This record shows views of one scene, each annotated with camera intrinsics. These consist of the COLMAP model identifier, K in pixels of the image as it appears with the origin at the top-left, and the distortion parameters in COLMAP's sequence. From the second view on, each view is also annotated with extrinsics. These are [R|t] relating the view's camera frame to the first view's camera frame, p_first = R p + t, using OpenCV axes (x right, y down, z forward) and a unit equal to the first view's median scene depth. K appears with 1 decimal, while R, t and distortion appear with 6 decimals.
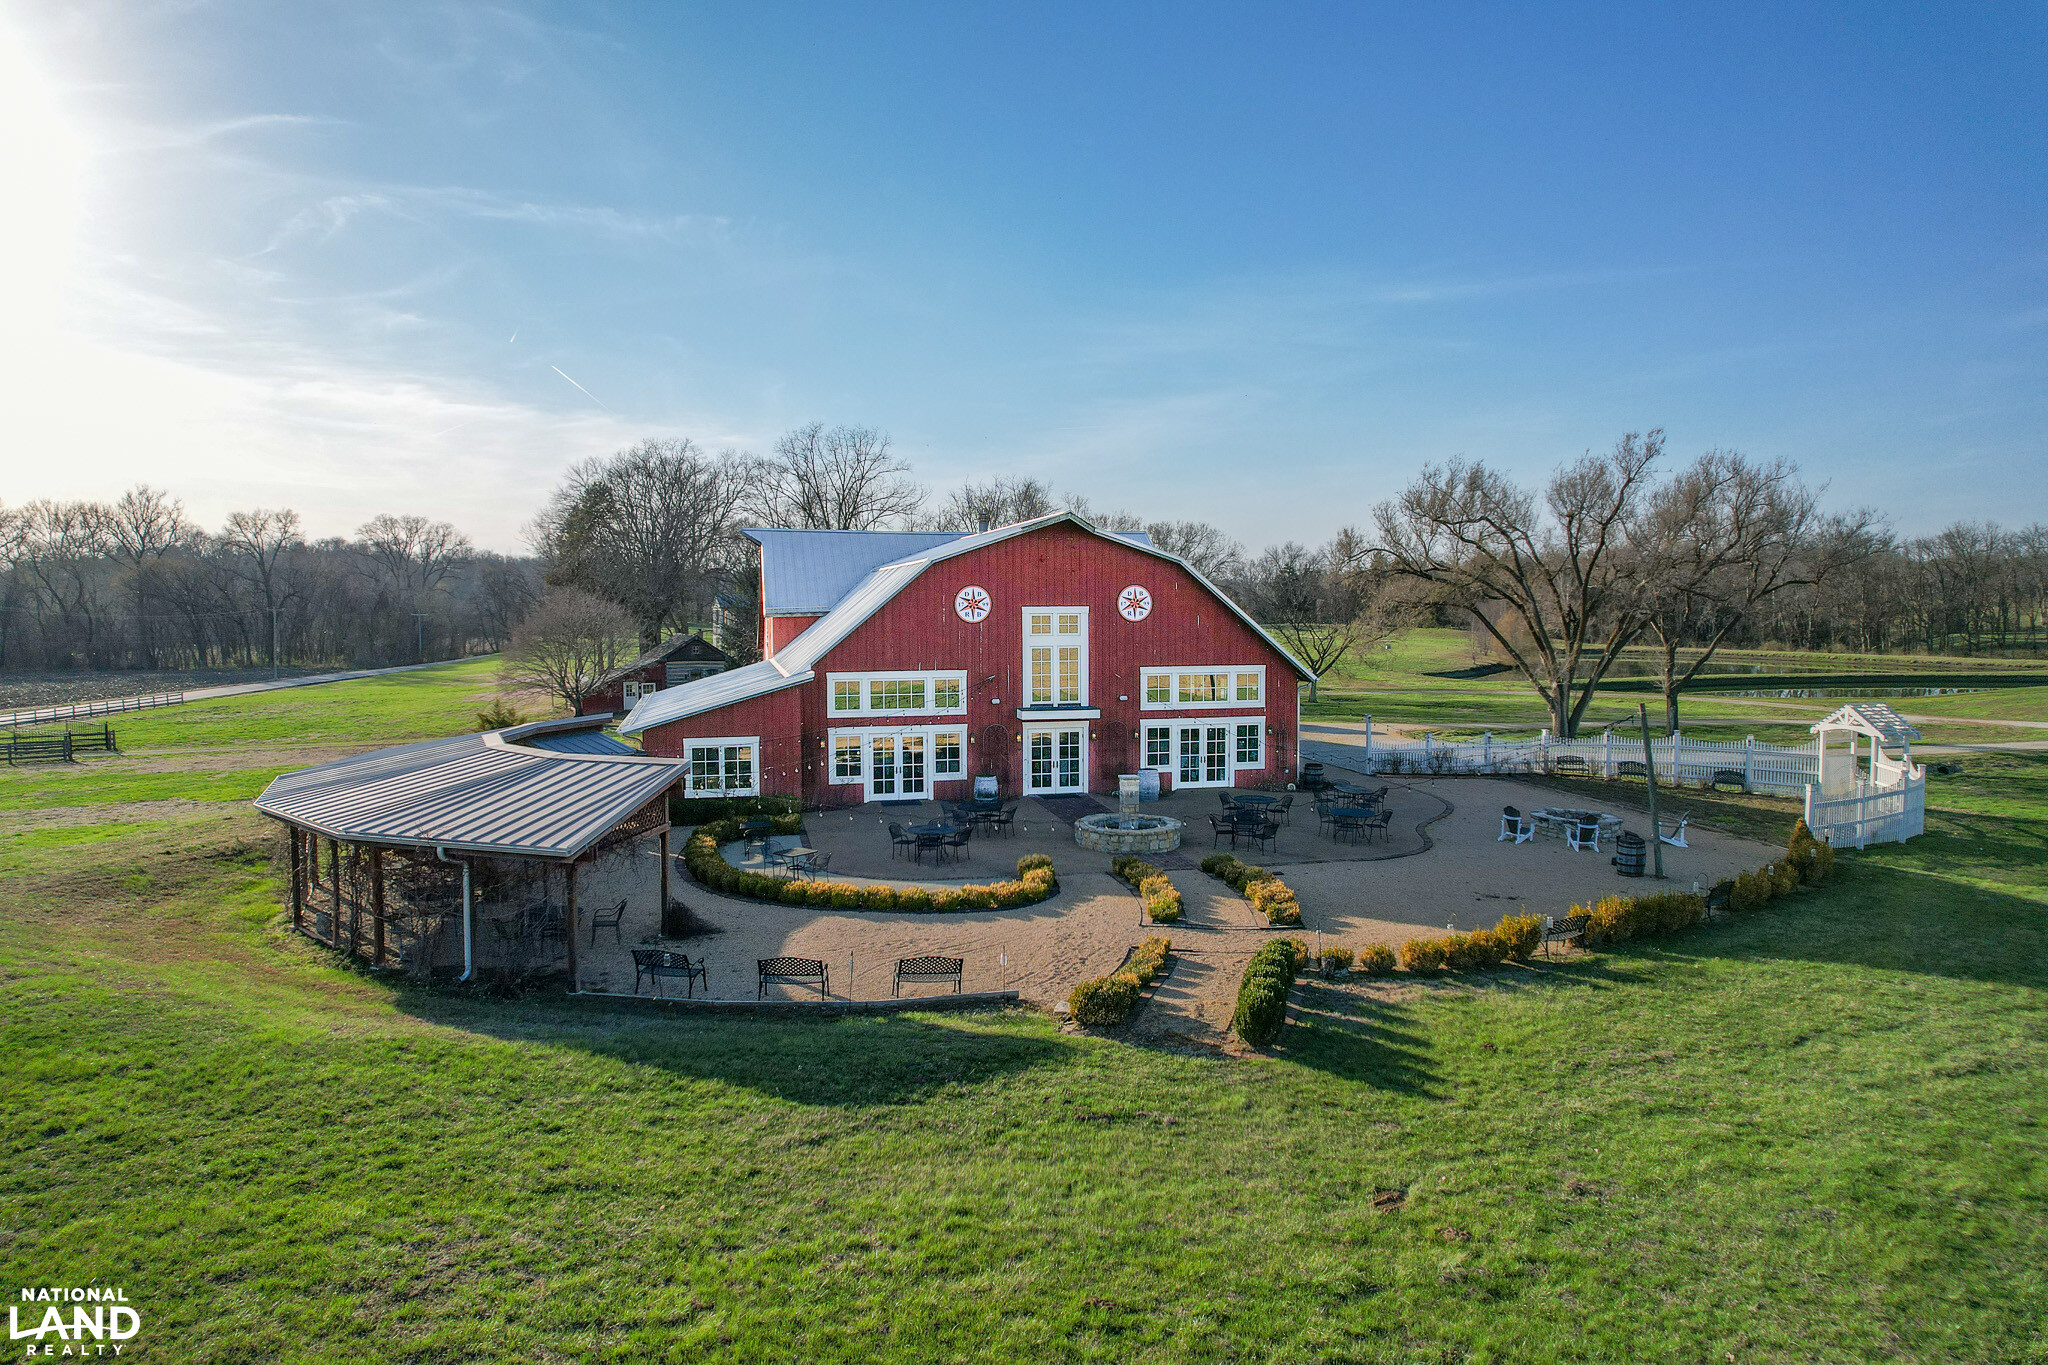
lens RADIAL K [[1314.3, 0, 1024.0], [0, 1314.3, 682.5], [0, 0, 1]] dist [-0.074965, 0.074989]
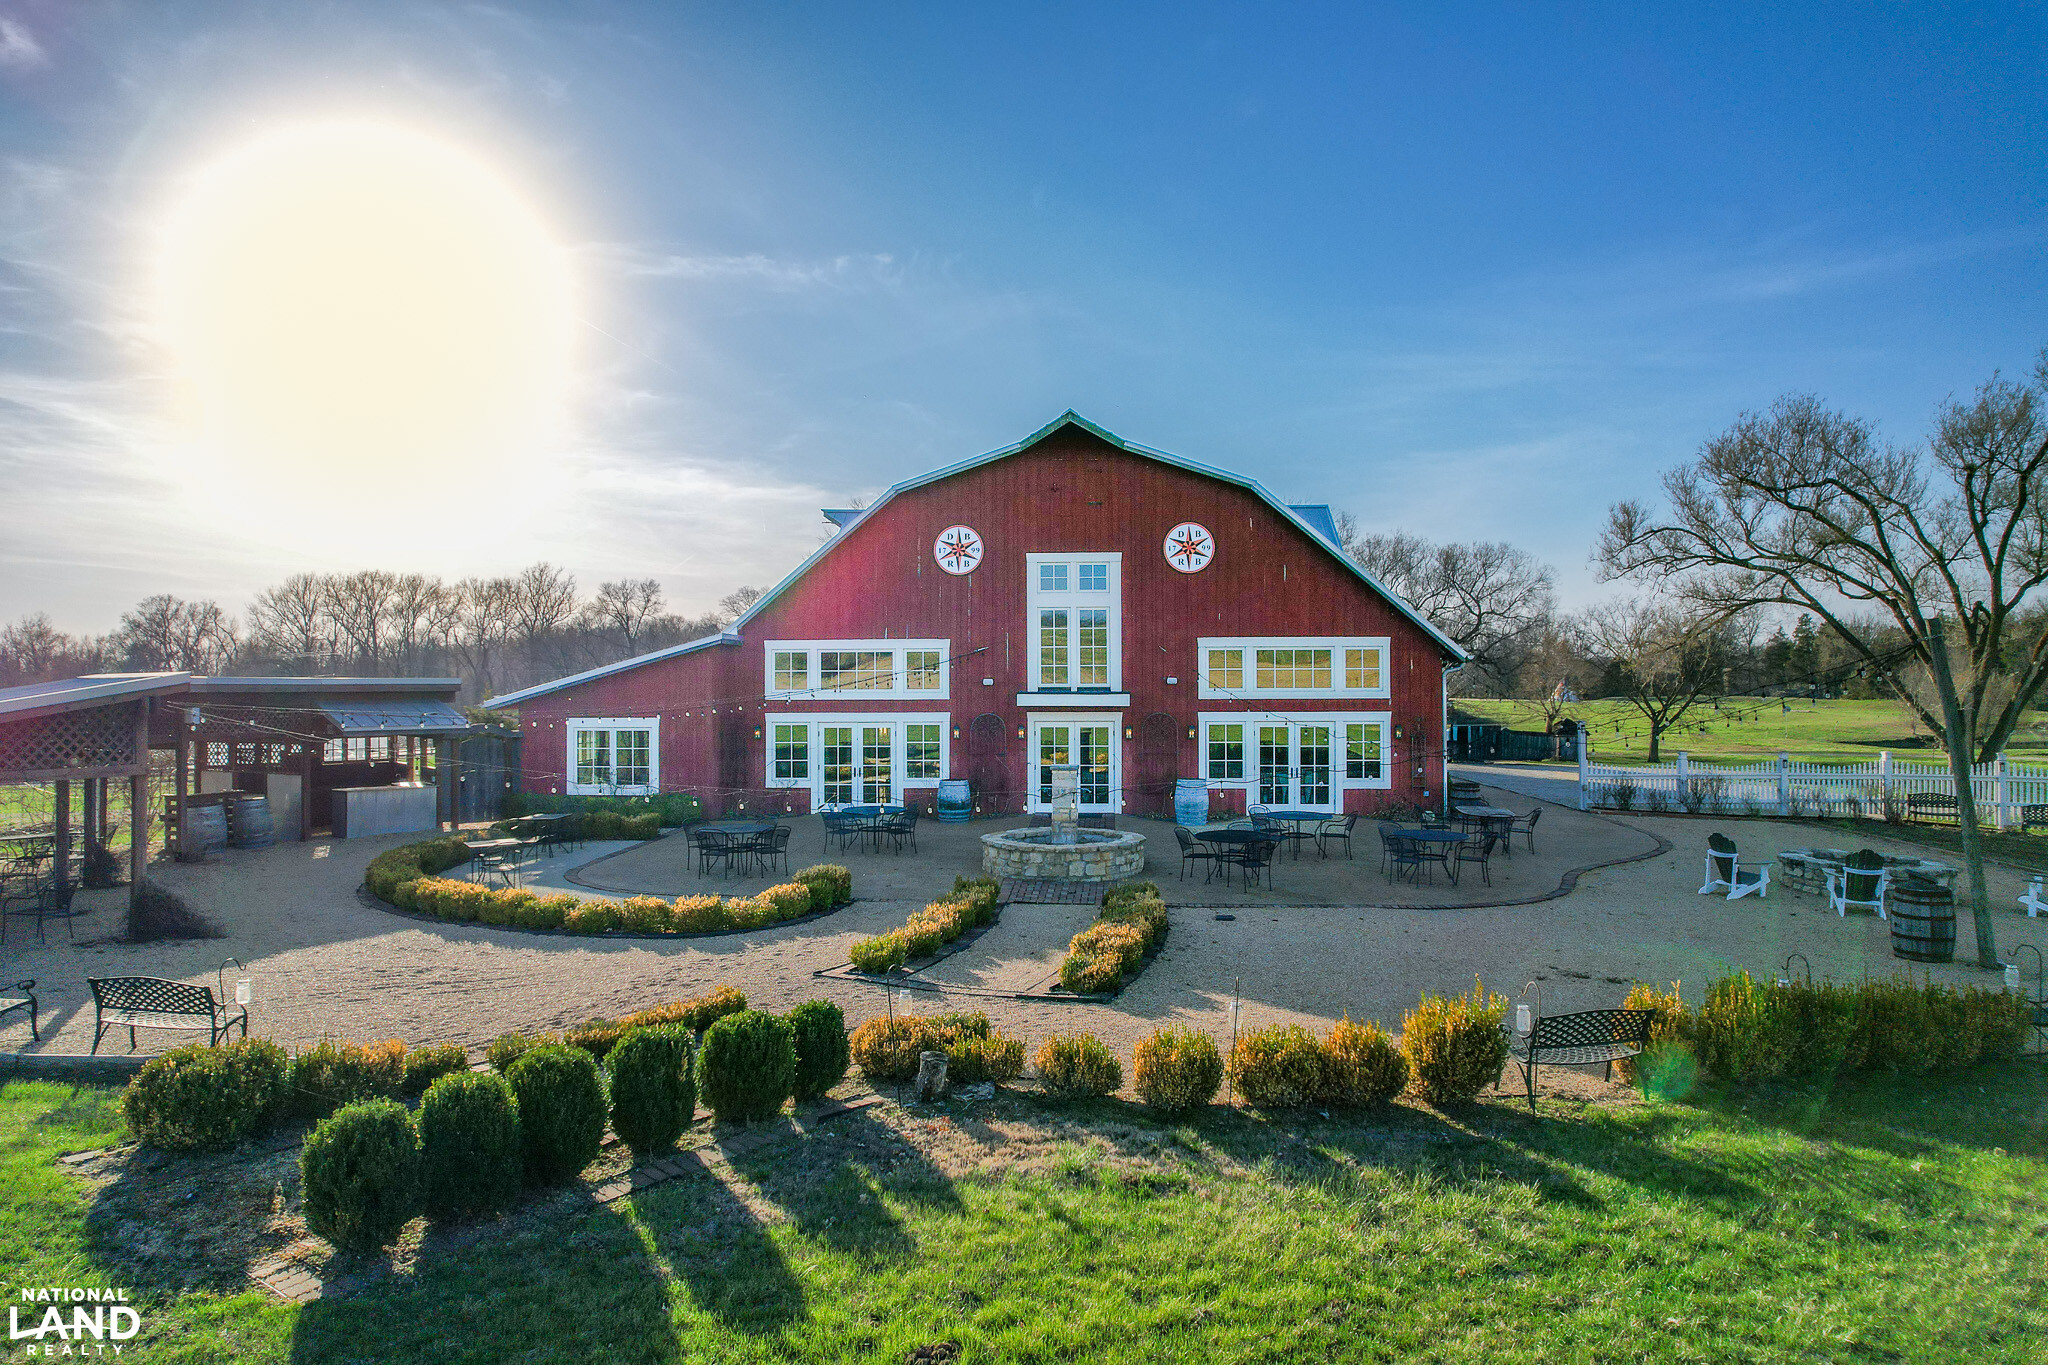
lens RADIAL K [[1314.3, 0, 1024.0], [0, 1314.3, 682.5], [0, 0, 1]] dist [-0.074965, 0.074989]
pose [[0.956834, 0.000820, -0.290633, 0.208727], [-0.019533, 0.997916, -0.061494, 0.058938], [0.289977, 0.064517, 0.954857, 0.305248]]
